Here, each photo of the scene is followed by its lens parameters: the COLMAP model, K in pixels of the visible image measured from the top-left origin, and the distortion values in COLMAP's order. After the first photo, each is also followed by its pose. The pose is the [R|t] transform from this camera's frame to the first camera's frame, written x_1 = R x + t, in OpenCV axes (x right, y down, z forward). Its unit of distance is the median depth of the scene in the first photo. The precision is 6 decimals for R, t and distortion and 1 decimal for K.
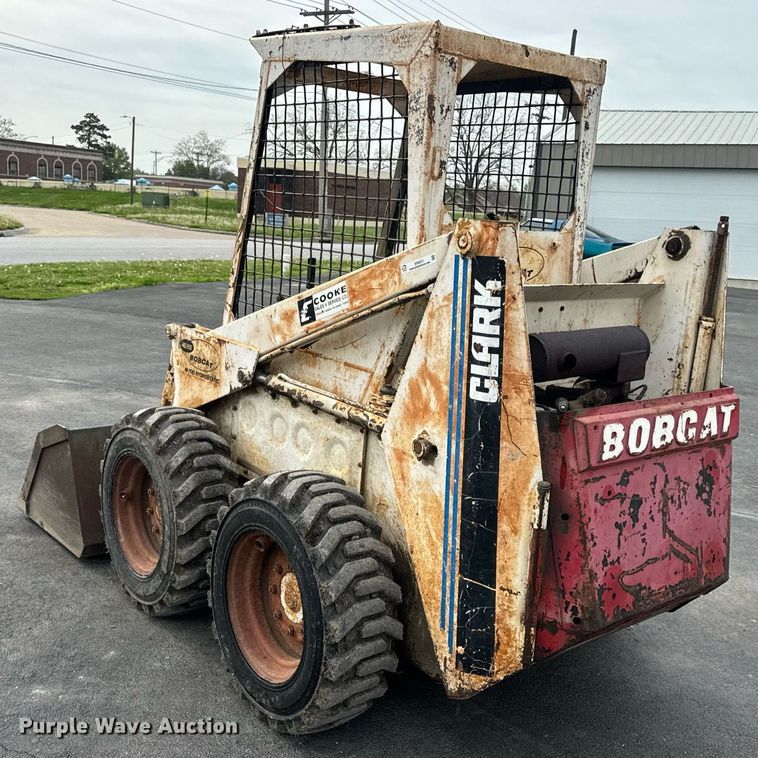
lens RADIAL K [[885.4, 0, 405.4], [0, 885.4, 376.2], [0, 0, 1]] dist [0.204090, -0.474922]
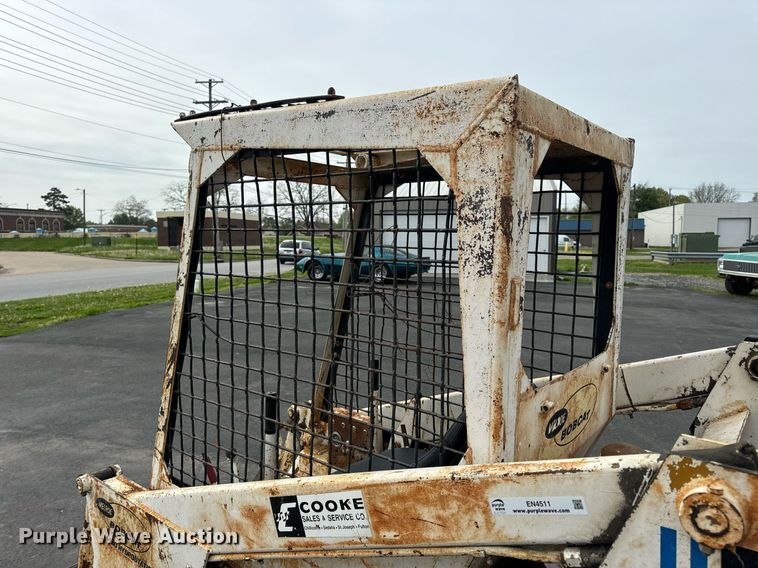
lens RADIAL K [[541.2, 0, 377.5], [0, 541.2, 286.5], [0, 0, 1]] dist [0.032313, -0.039669]
pose [[0.978332, -0.073497, 0.193560, -0.124300], [0.090001, 0.992891, -0.077890, -0.227408], [-0.186459, 0.093623, 0.977992, 0.652889]]
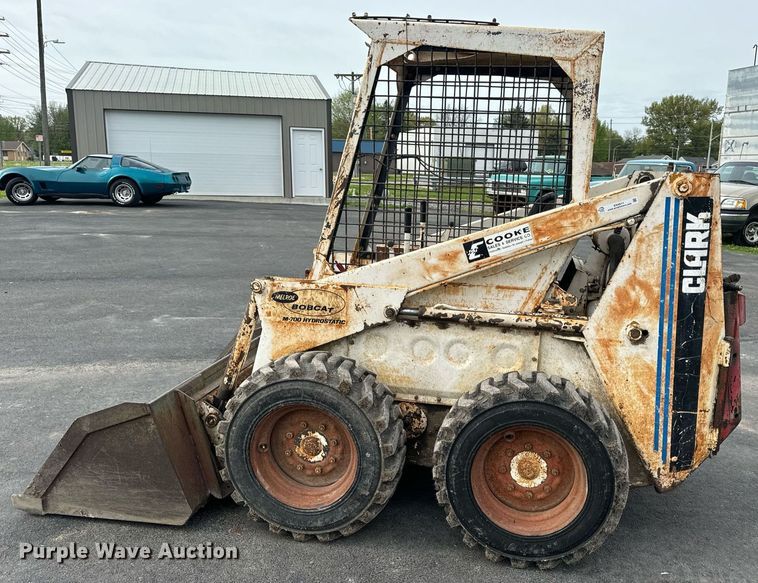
lens RADIAL K [[659.2, 0, 429.1], [0, 659.2, 294.8], [0, 0, 1]] dist [0.162254, -0.301134]
pose [[0.754841, -0.165162, 0.634773, -0.856169], [0.138284, 0.986098, 0.092132, -0.119313], [-0.641165, 0.018234, 0.767186, 0.365291]]
